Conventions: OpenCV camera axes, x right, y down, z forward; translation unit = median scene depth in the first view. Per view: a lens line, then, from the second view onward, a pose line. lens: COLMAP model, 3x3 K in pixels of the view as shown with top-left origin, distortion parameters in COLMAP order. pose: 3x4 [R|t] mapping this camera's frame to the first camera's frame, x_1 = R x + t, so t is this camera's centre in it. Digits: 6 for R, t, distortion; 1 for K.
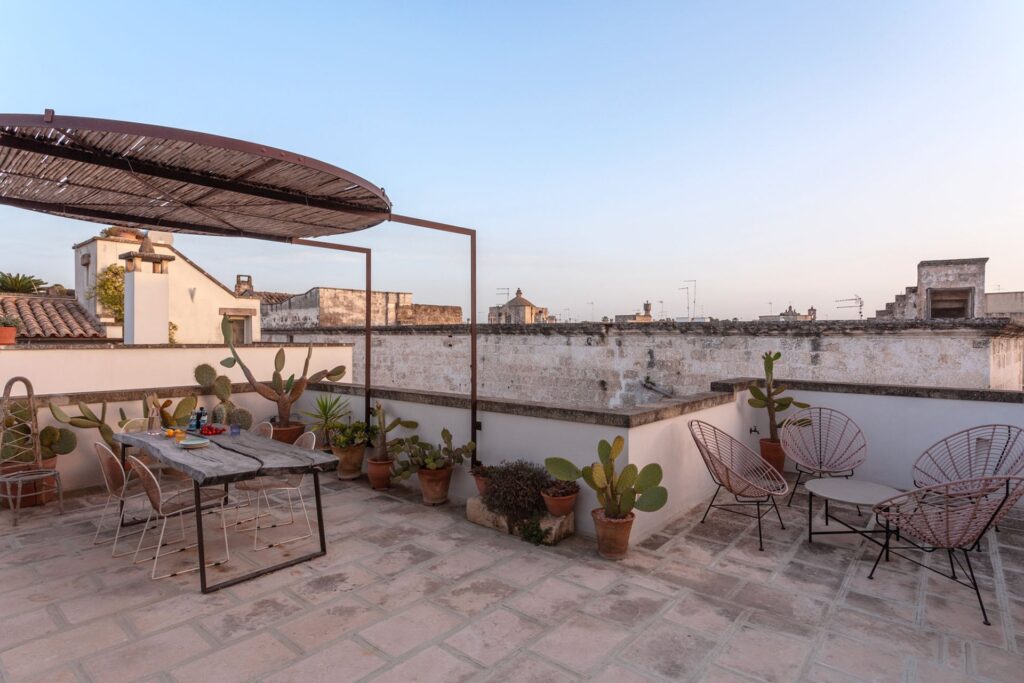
lens RADIAL K [[516.2, 0, 512.0], [0, 516.2, 341.5], [0, 0, 1]] dist [-0.005002, -0.000224]
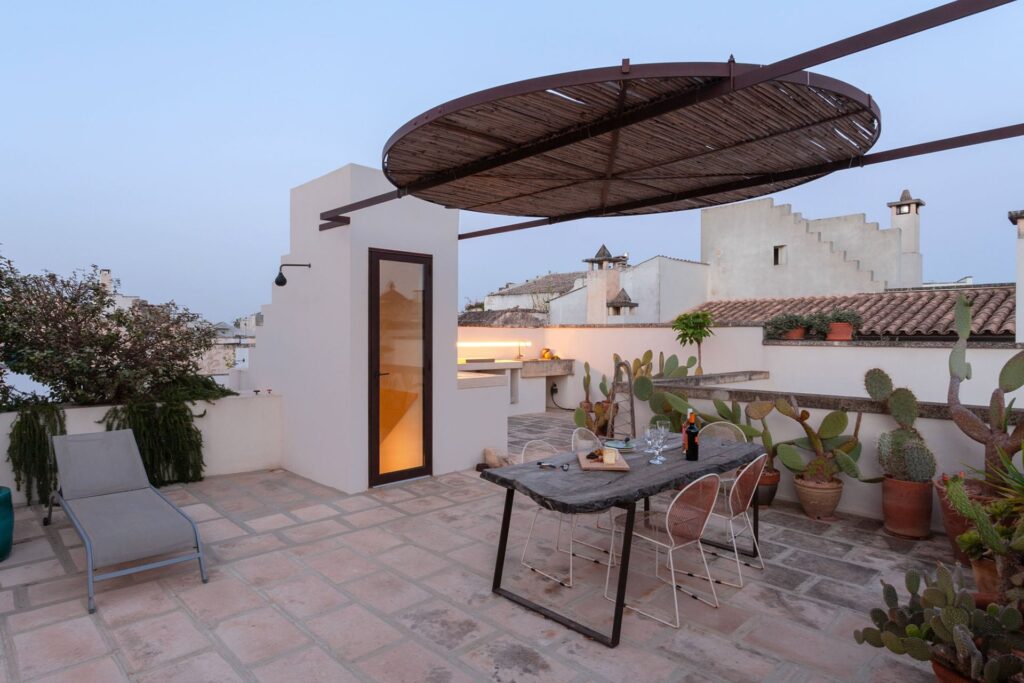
lens RADIAL K [[591.7, 0, 463.5], [0, 591.7, 355.0], [0, 0, 1]] dist [-0.002098, -0.000348]
pose [[-0.137941, 0.027357, -0.990063, 0.429424], [-0.009860, 0.999531, 0.028993, 0.015760], [0.990391, 0.013761, -0.137607, 0.953359]]
